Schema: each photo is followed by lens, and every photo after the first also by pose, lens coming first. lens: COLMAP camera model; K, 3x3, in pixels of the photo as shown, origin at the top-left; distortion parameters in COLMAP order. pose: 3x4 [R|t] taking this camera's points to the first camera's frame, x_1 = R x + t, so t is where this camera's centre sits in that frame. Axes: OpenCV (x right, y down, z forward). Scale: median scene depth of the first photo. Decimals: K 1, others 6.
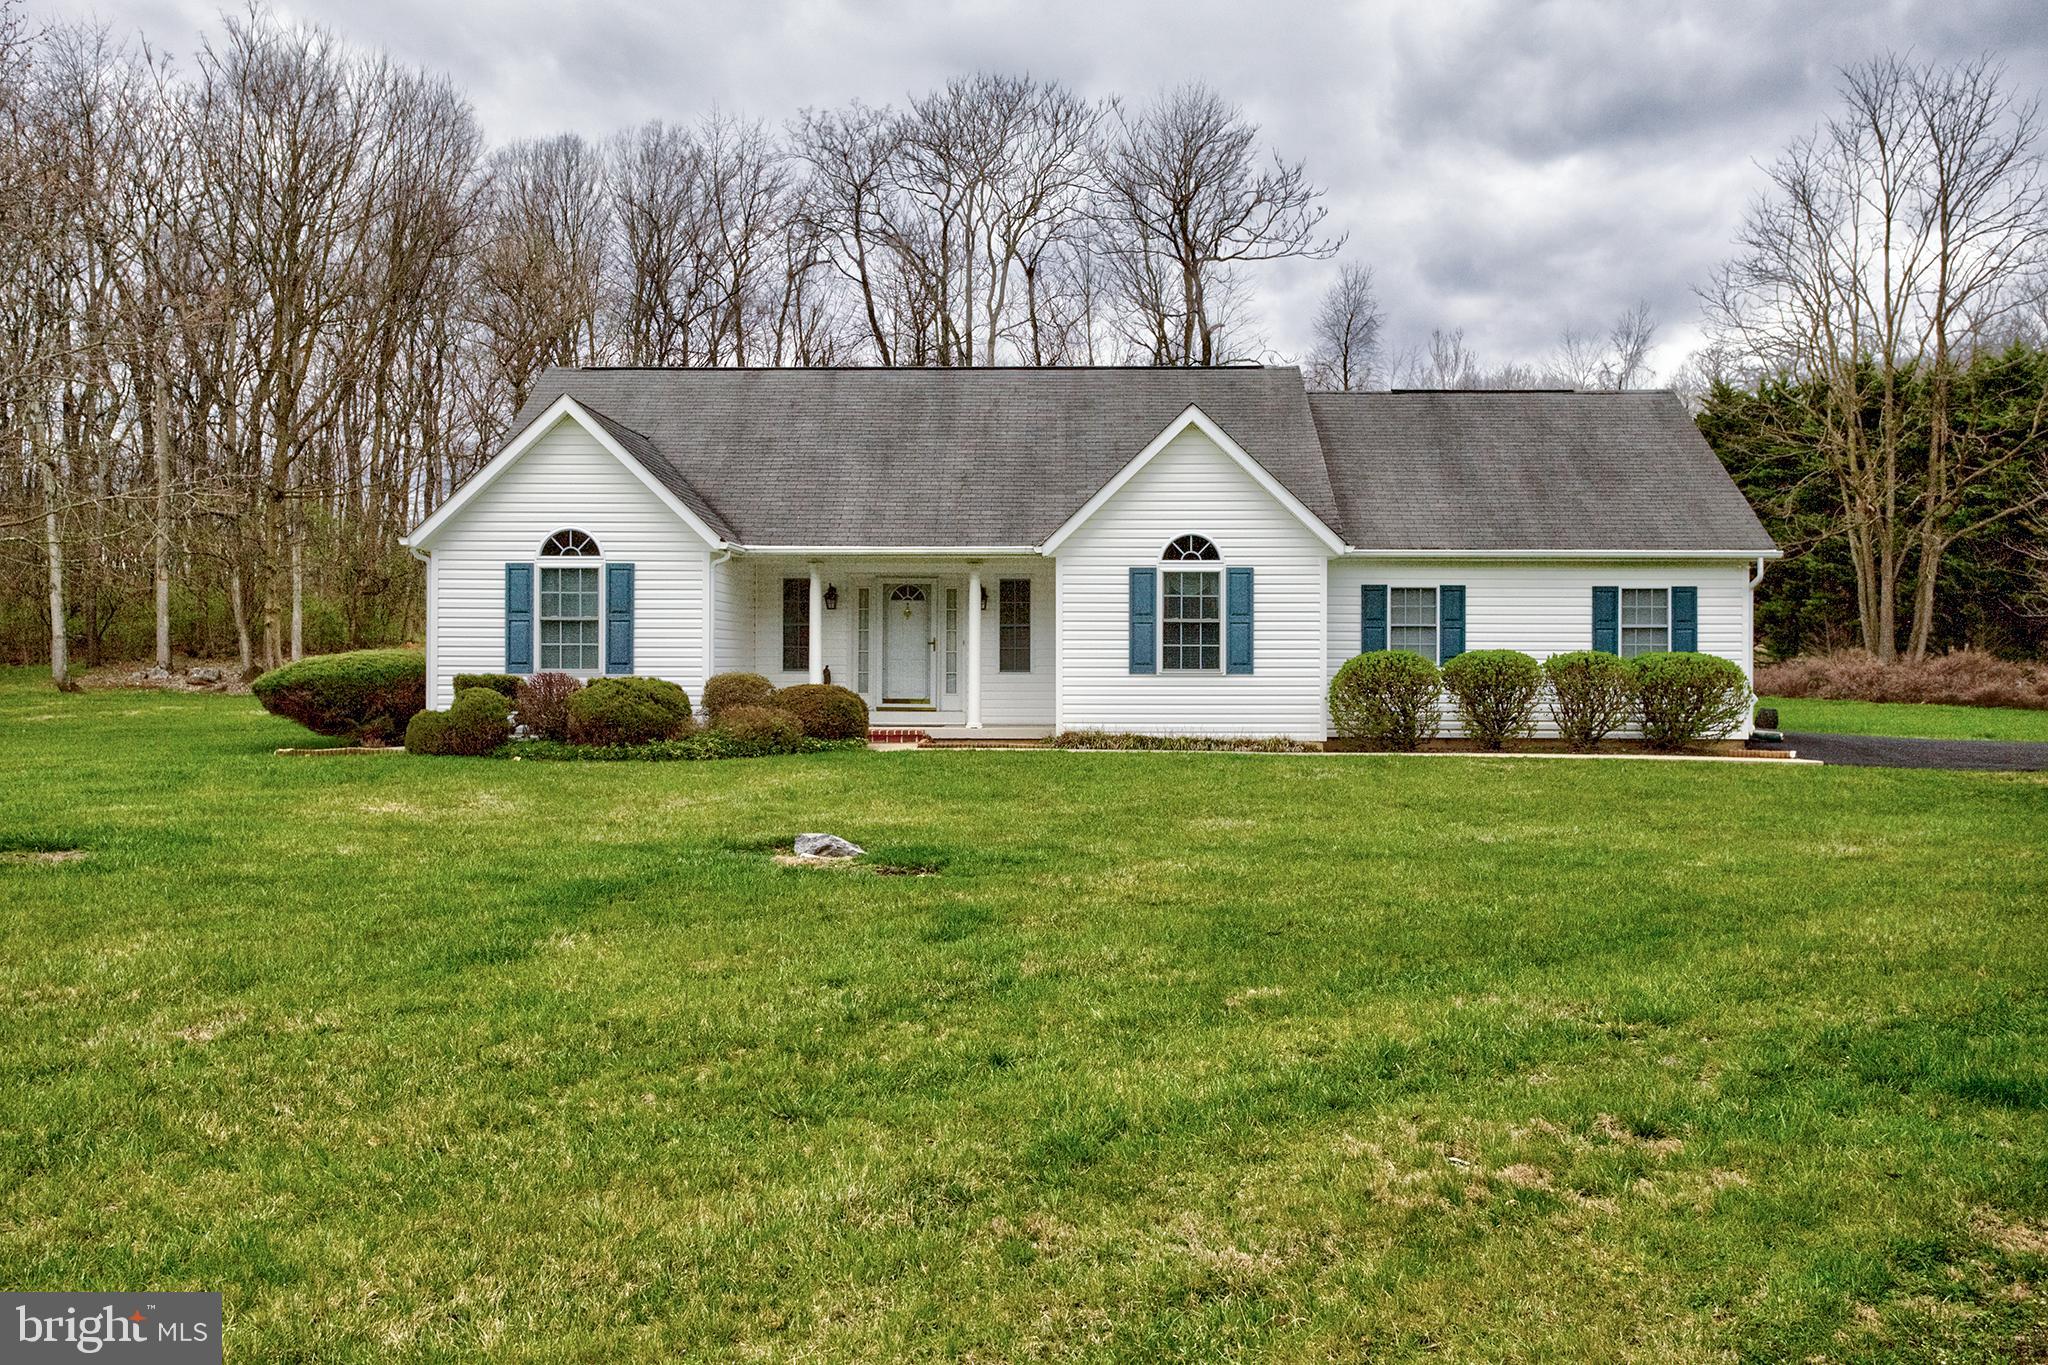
lens RADIAL K [[1829.4, 0, 1024.0], [0, 1829.4, 682.5], [0, 0, 1]] dist [-0.003363, -0.002038]
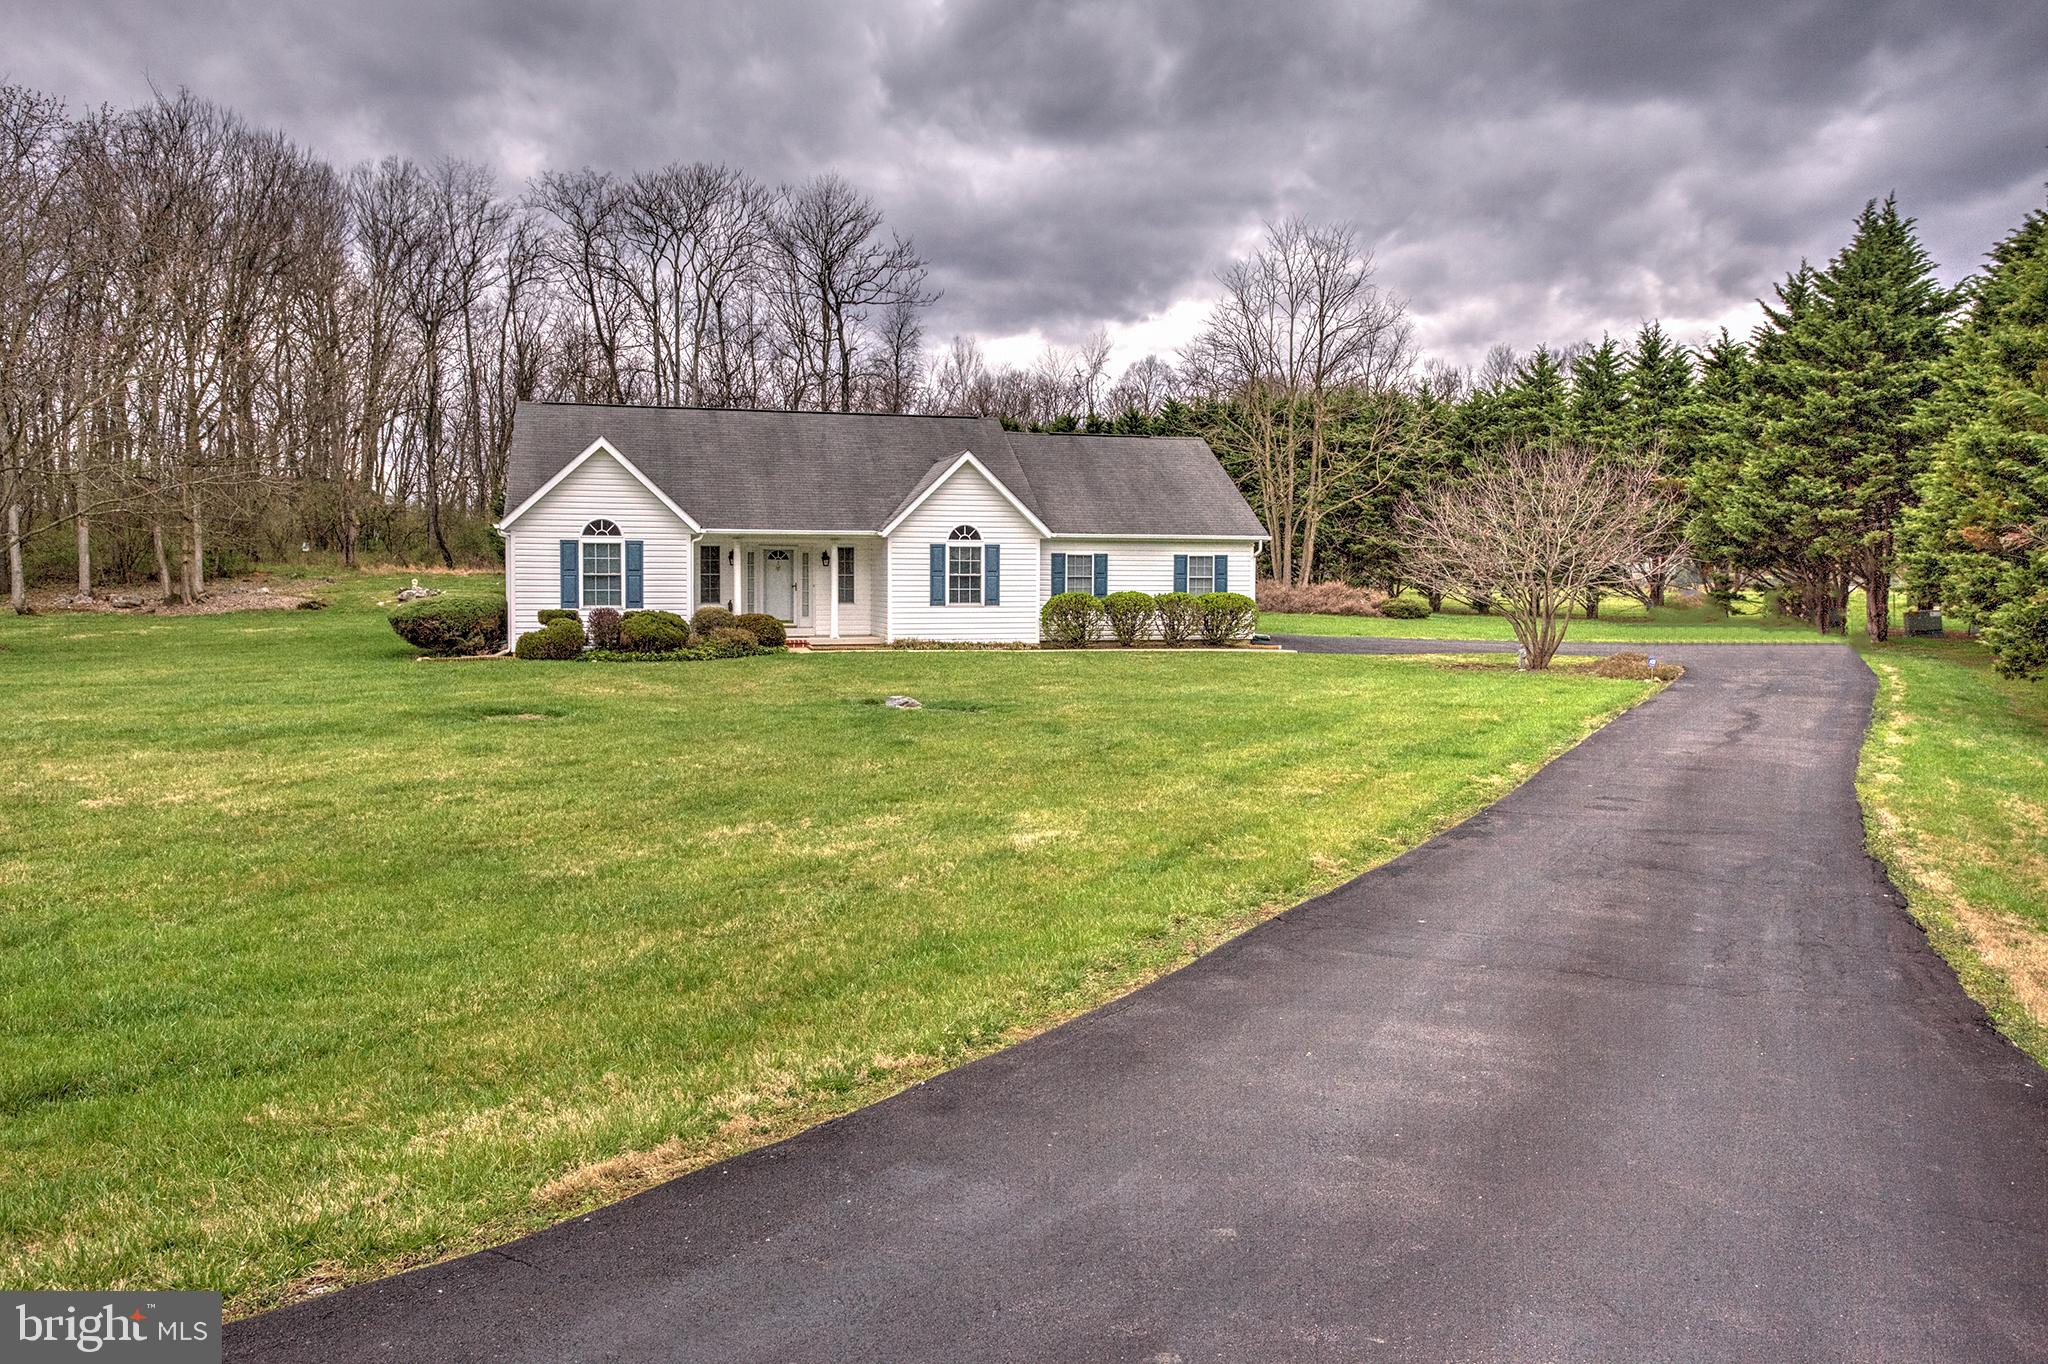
lens RADIAL K [[1480.2, 0, 1024.0], [0, 1480.2, 682.0], [0, 0, 1]] dist [-0.009682, -0.002678]
pose [[0.952585, -0.021236, 0.303529, -0.282361], [0.001661, 0.997910, 0.064605, -0.022990], [-0.304267, -0.061037, 0.950629, -0.355521]]
